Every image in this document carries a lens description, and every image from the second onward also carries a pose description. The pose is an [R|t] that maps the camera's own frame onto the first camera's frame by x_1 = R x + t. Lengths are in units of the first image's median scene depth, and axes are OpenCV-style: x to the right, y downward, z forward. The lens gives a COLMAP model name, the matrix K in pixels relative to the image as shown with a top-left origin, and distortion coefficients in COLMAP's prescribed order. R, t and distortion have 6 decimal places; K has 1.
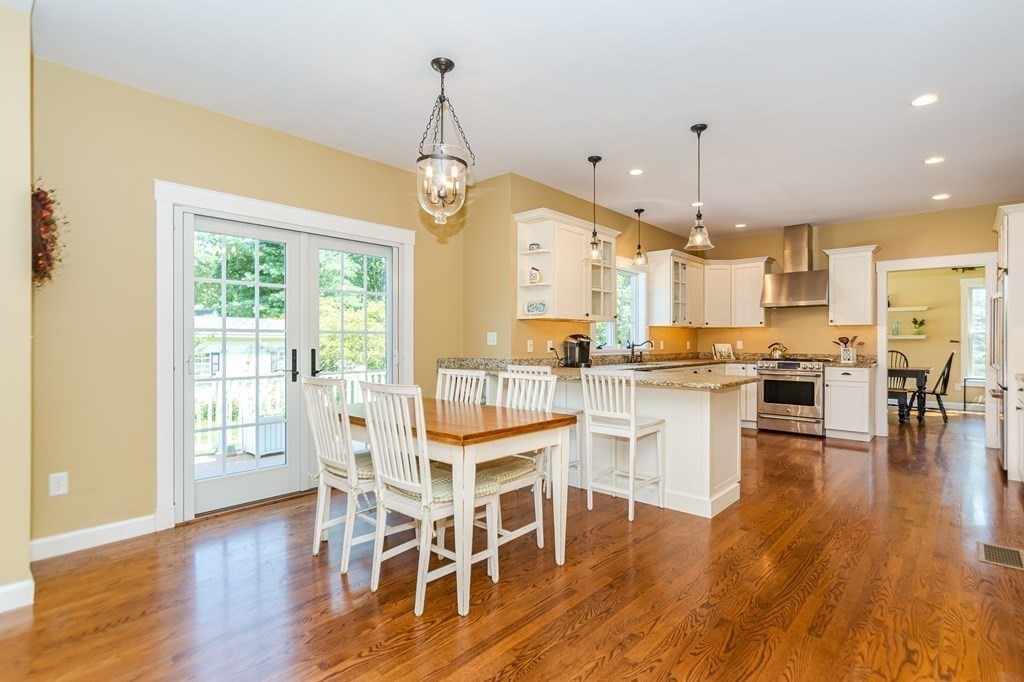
lens RADIAL K [[491.1, 0, 513.2], [0, 491.1, 340.3], [0, 0, 1]] dist [-0.000719, 0.000155]
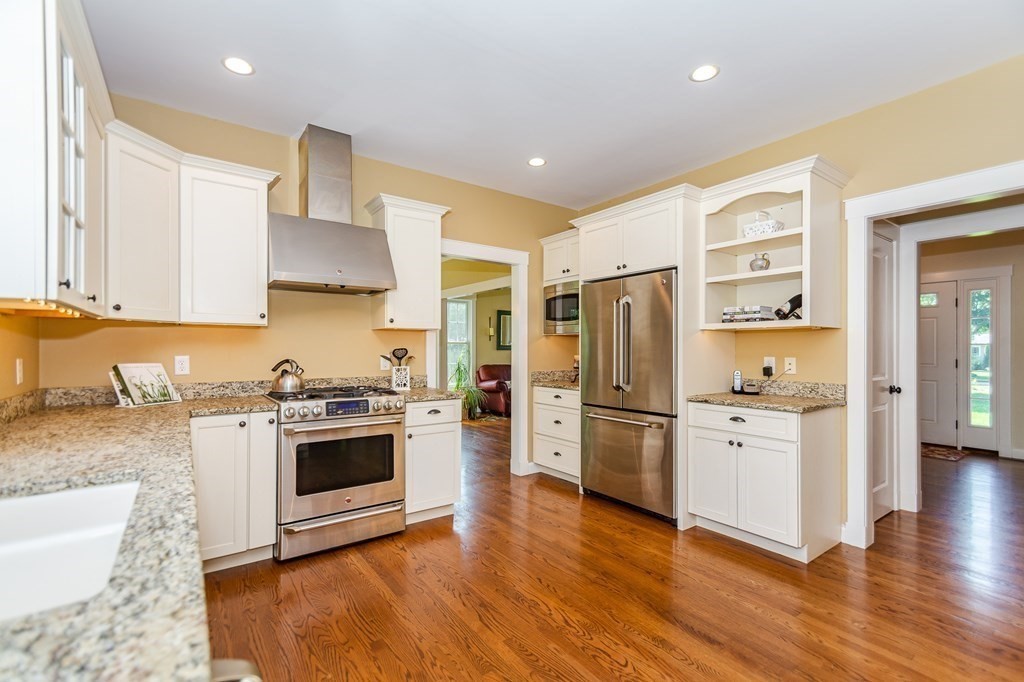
lens RADIAL K [[458.8, 0, 511.8], [0, 458.8, 346.9], [0, 0, 1]] dist [0.010865, 0.001337]
pose [[0.199577, 0.002596, 0.979879, 0.220204], [-0.001662, 0.999996, -0.002310, -0.010859], [-0.979881, -0.001167, 0.199581, 1.113099]]
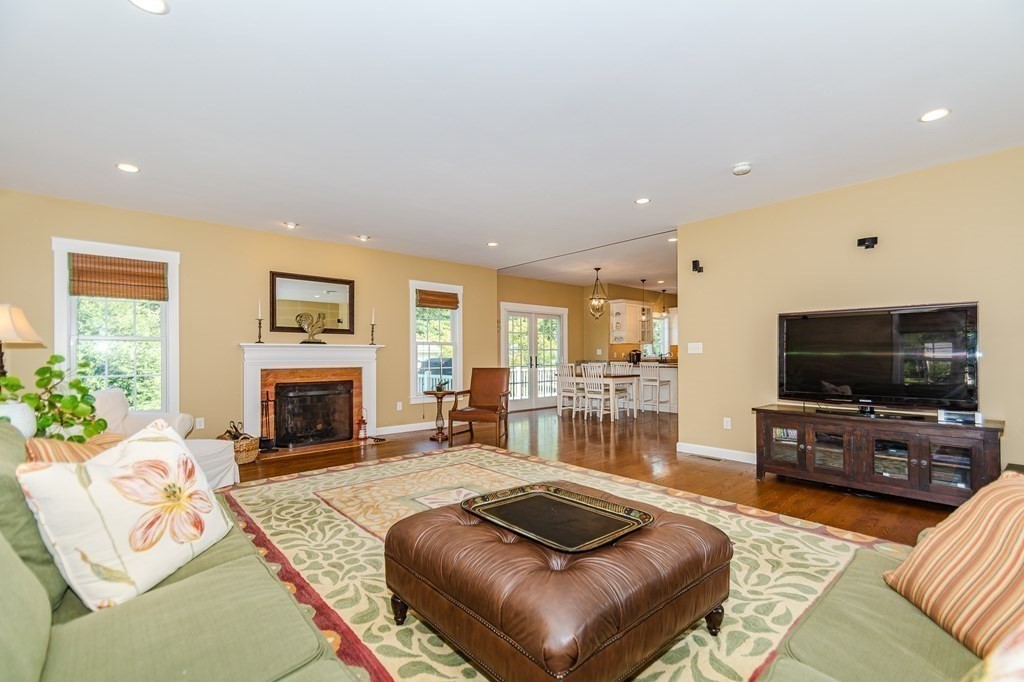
lens RADIAL K [[458.8, 0, 515.1], [0, 458.8, 349.6], [0, 0, 1]] dist [0.010865, 0.001337]
pose [[0.995807, -0.004673, -0.091355, -0.150355], [0.003942, 0.999959, -0.008184, 0.001670], [0.091389, 0.007790, 0.995785, -0.766068]]
